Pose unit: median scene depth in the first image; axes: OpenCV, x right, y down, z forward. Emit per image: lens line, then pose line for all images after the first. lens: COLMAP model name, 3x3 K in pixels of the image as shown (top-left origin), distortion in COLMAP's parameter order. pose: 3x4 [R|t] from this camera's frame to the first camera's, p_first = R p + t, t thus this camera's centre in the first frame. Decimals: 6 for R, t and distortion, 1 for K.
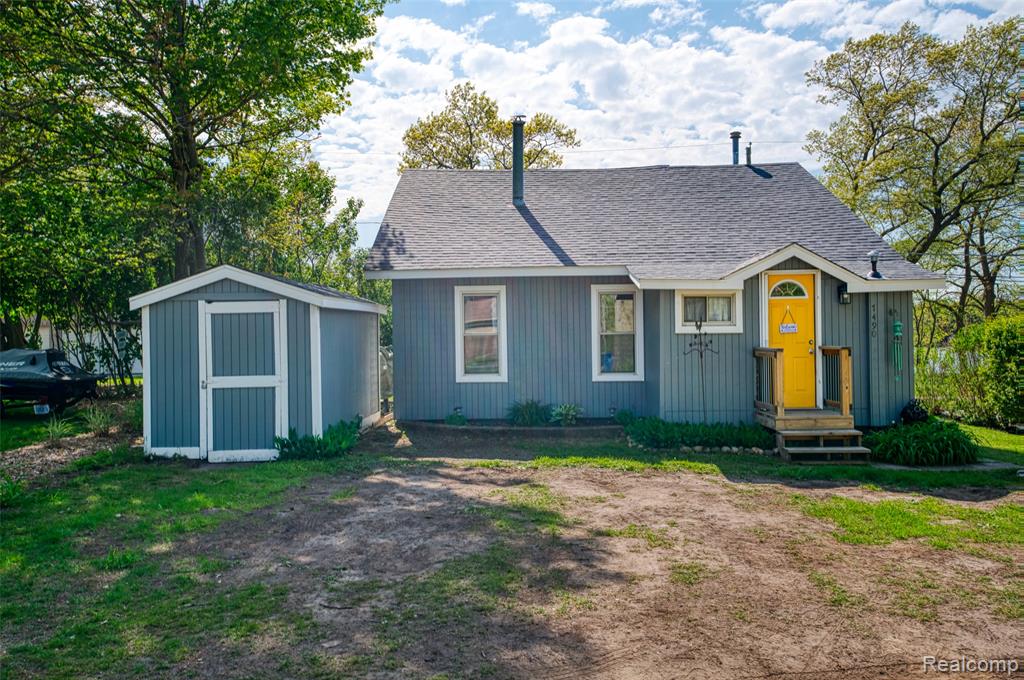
lens RADIAL K [[896.0, 0, 512.1], [0, 896.0, 325.7], [0, 0, 1]] dist [0.039980, 0.011284]
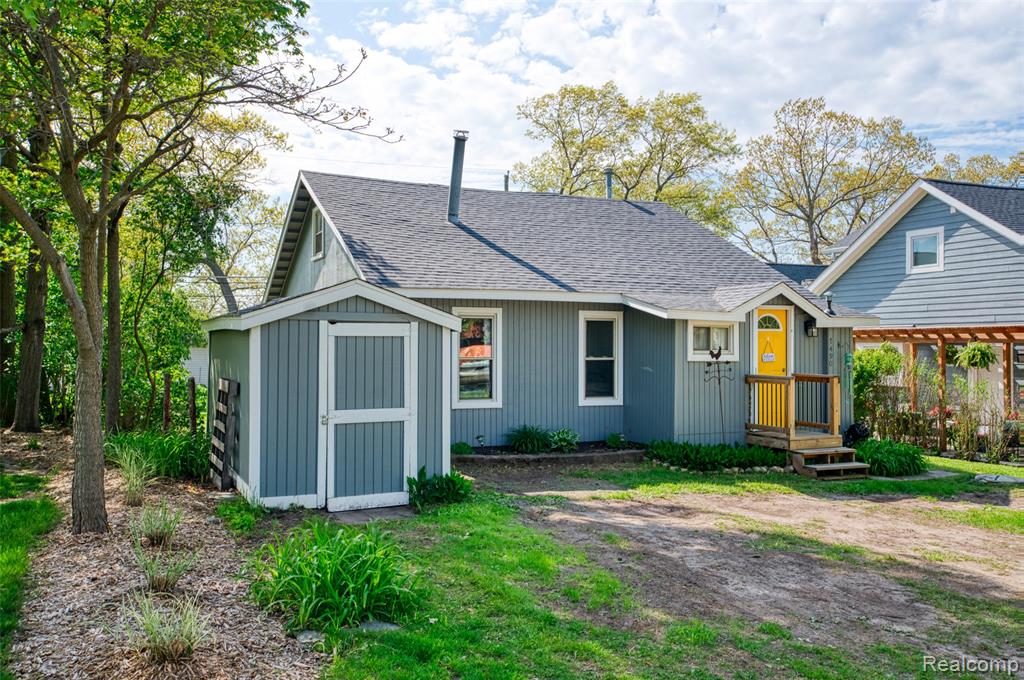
lens RADIAL K [[906.5, 0, 512.0], [0, 906.5, 340.0], [0, 0, 1]] dist [0.084523, 0.002242]
pose [[0.893053, 0.019438, 0.449531, -0.489964], [-0.020934, 0.999780, -0.001644, -0.010223], [-0.449464, -0.007942, 0.893263, 0.134449]]
